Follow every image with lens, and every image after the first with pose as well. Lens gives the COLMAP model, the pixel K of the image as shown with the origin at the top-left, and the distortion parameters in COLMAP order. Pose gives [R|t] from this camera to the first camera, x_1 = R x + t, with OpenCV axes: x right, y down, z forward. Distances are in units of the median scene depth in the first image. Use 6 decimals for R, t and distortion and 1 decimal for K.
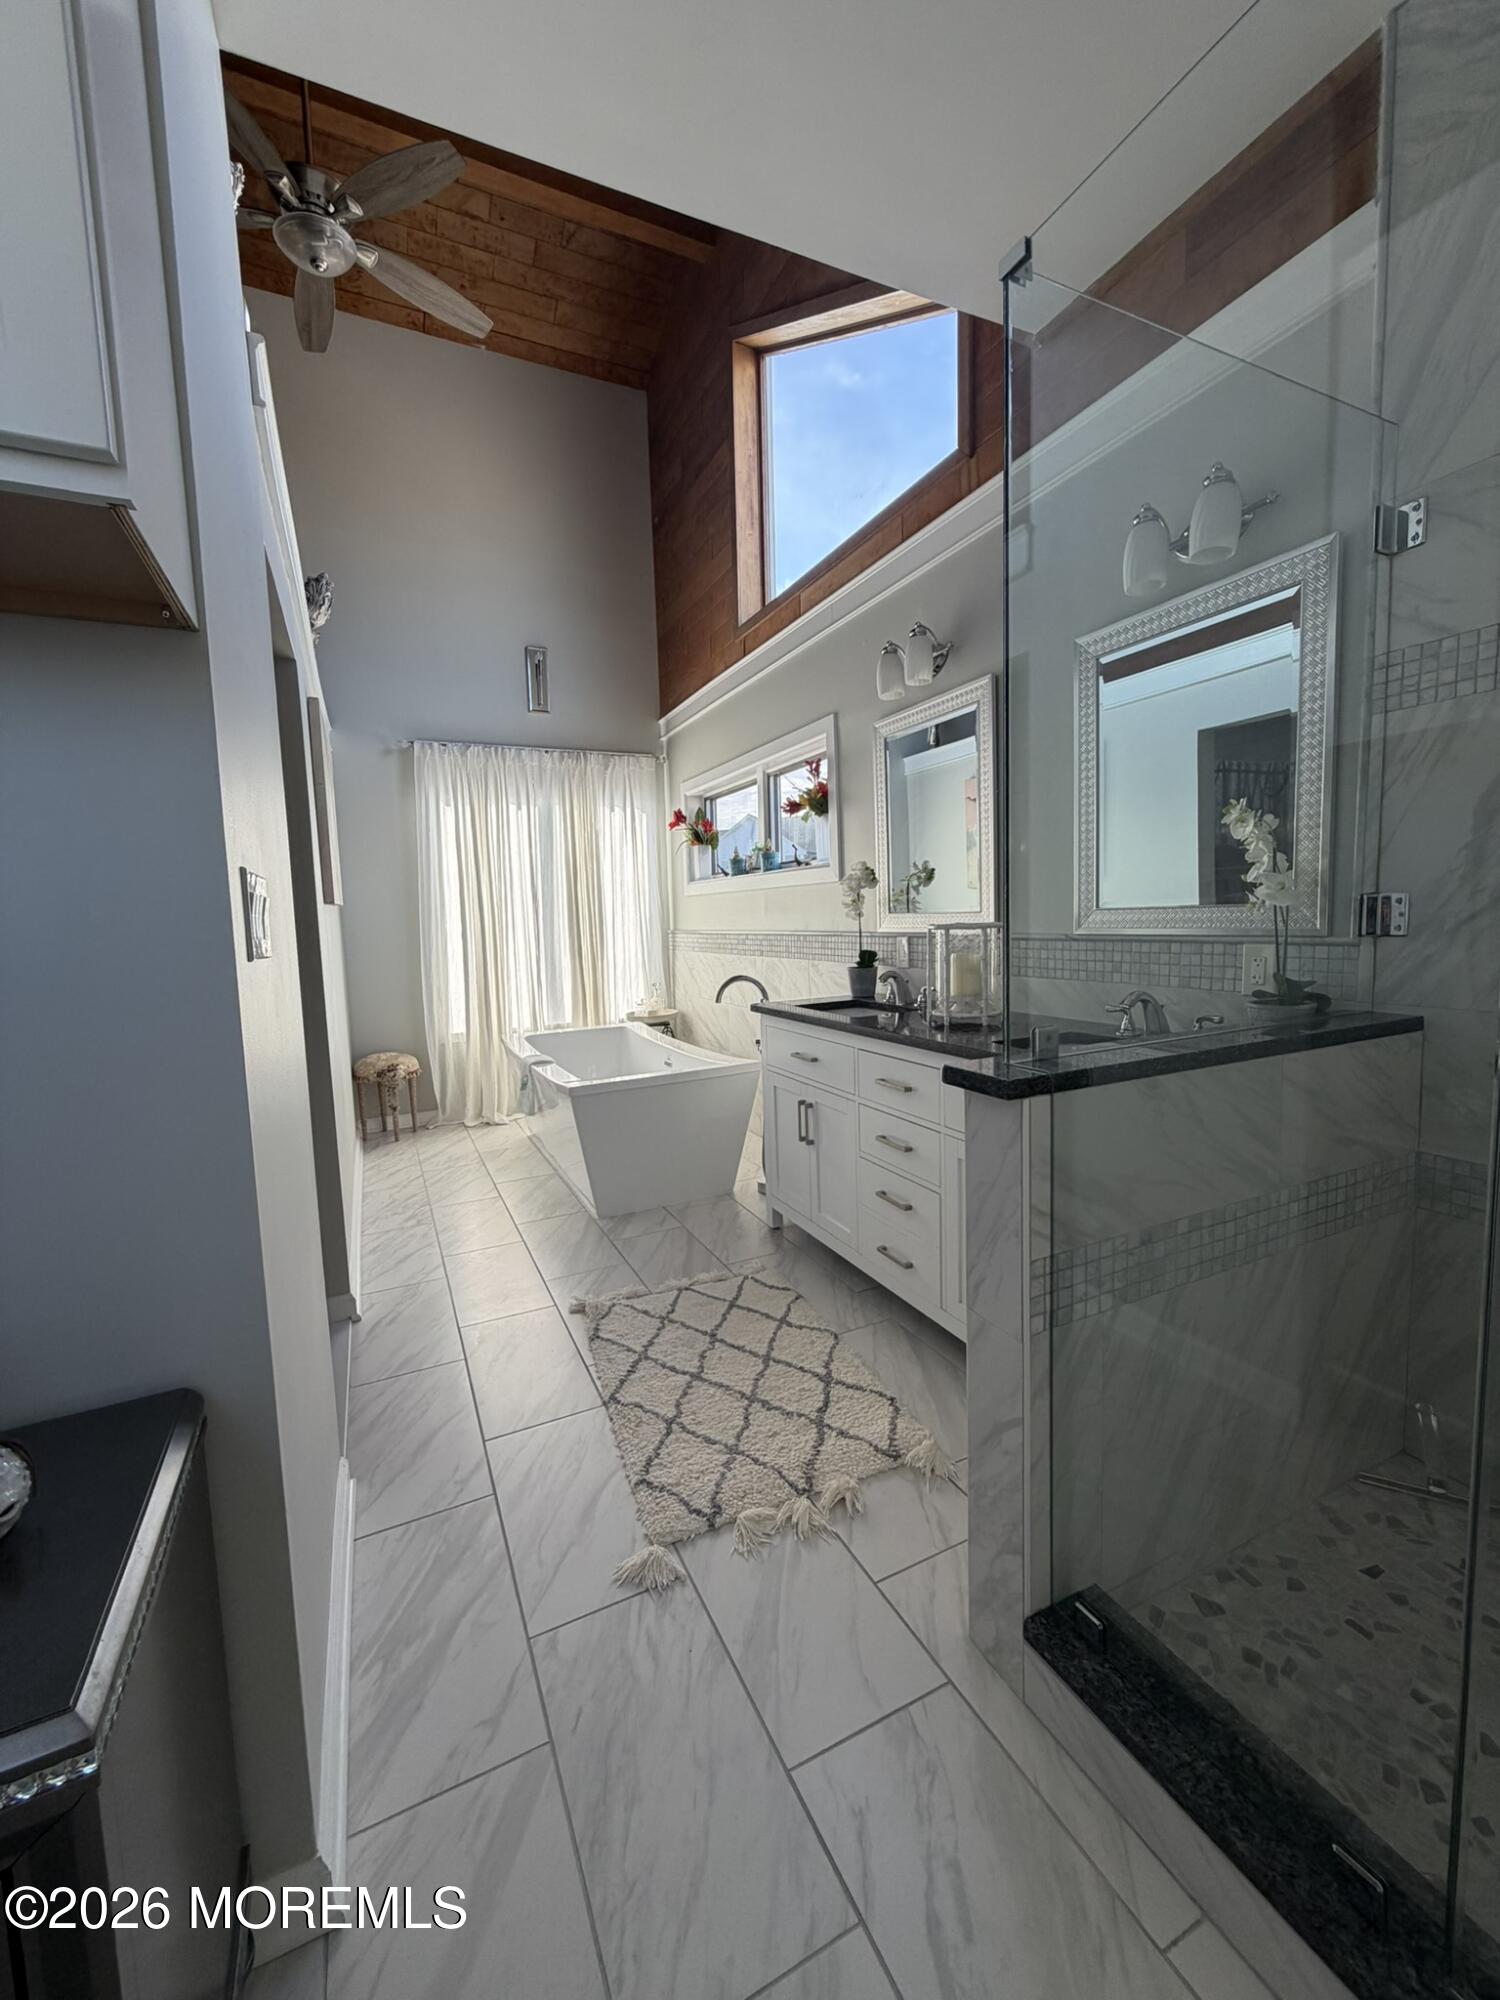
lens RADIAL K [[797.0, 0, 750.6], [0, 797.0, 996.3], [0, 0, 1]] dist [0.001786, -0.000020]
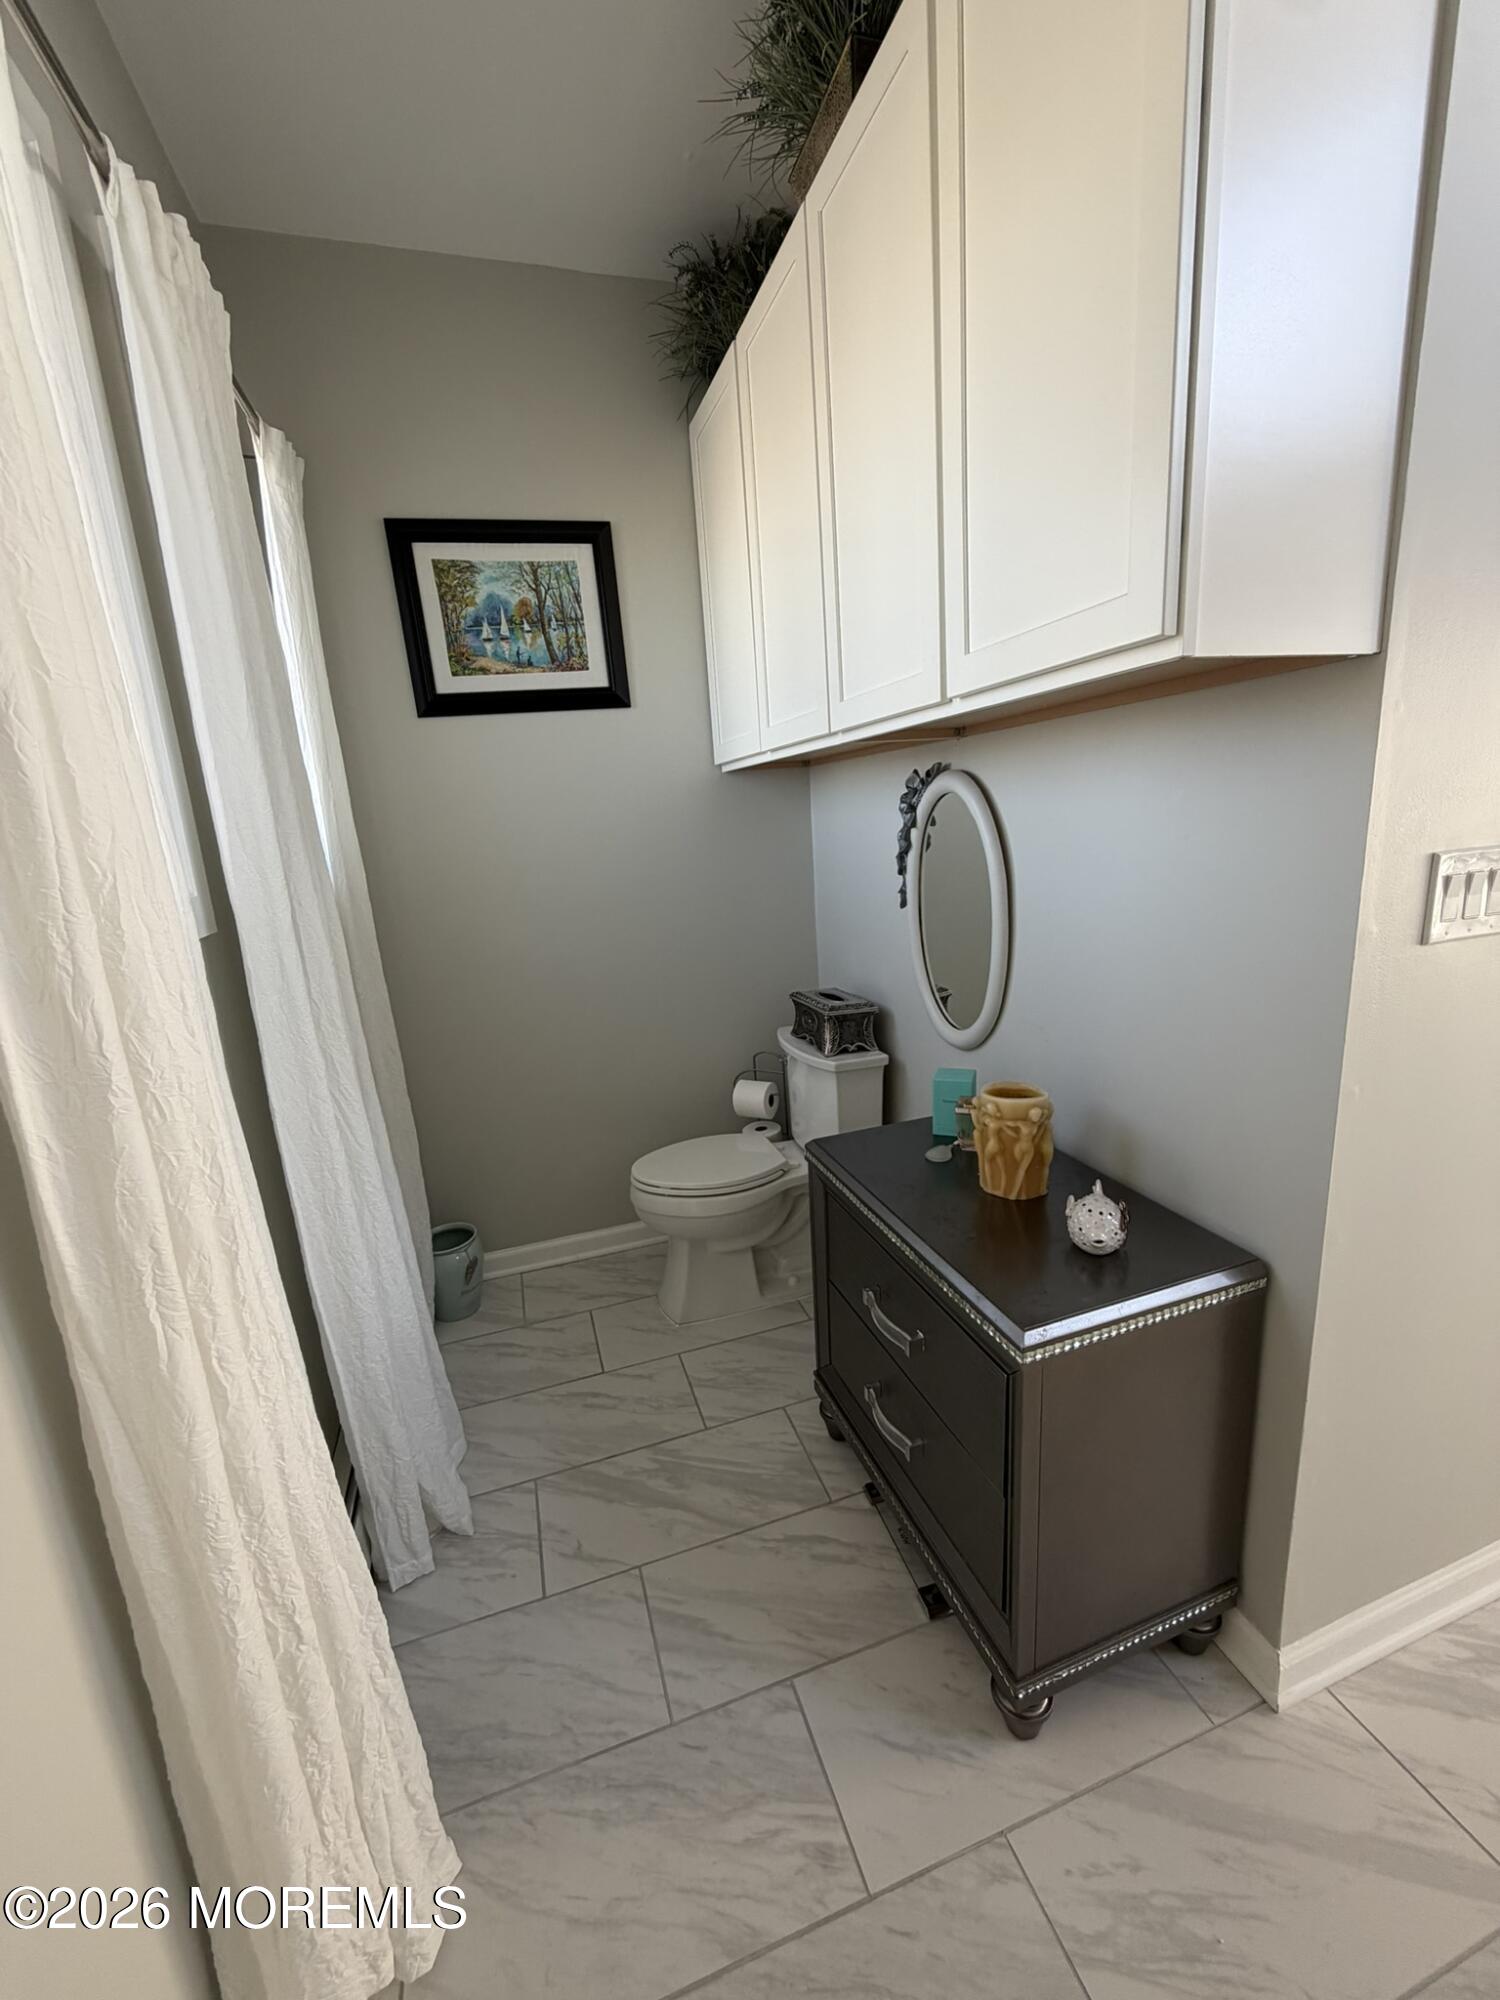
lens RADIAL K [[797.0, 0, 755.0], [0, 797.0, 998.0], [0, 0, 1]] dist [0.001786, -0.000020]
pose [[-0.130156, 0.263399, -0.955866, 0.302741], [-0.022675, 0.963024, 0.268459, -0.144542], [0.991234, 0.056616, -0.119371, 0.164650]]
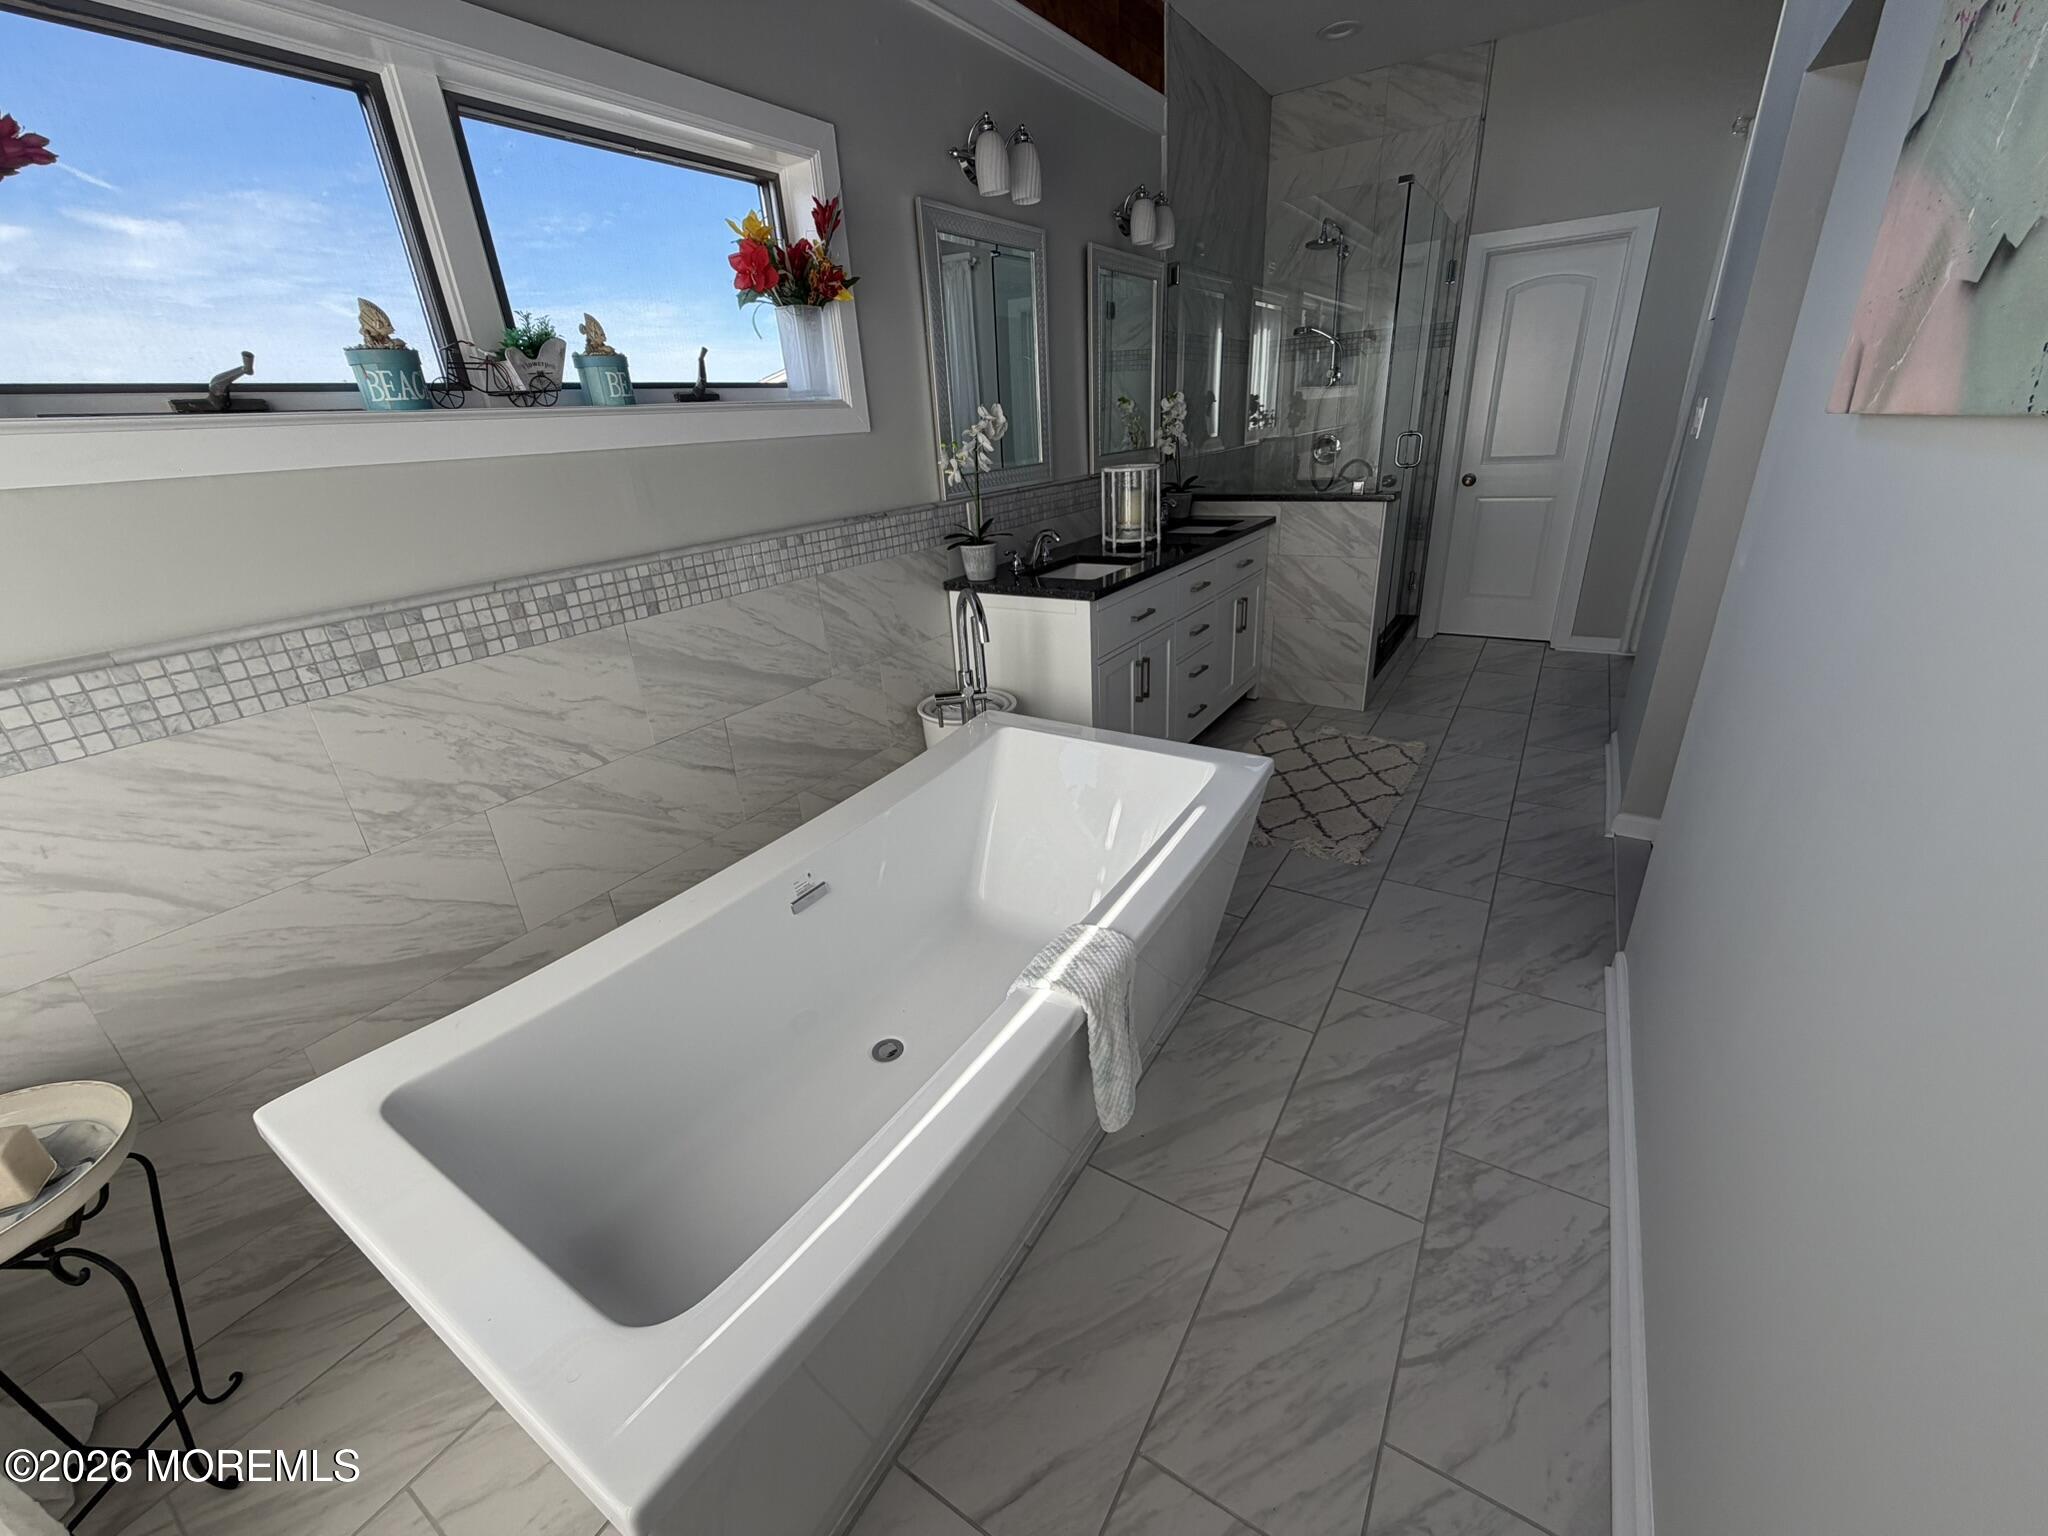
lens RADIAL K [[816.2, 0, 1014.0], [0, 816.2, 763.4], [0, 0, 1]] dist [0.001786, -0.000020]
pose [[-0.518884, -0.276759, 0.808804, -1.213274], [0.155806, 0.899675, 0.407810, -0.332015], [-0.840526, 0.337623, -0.423707, 2.736991]]
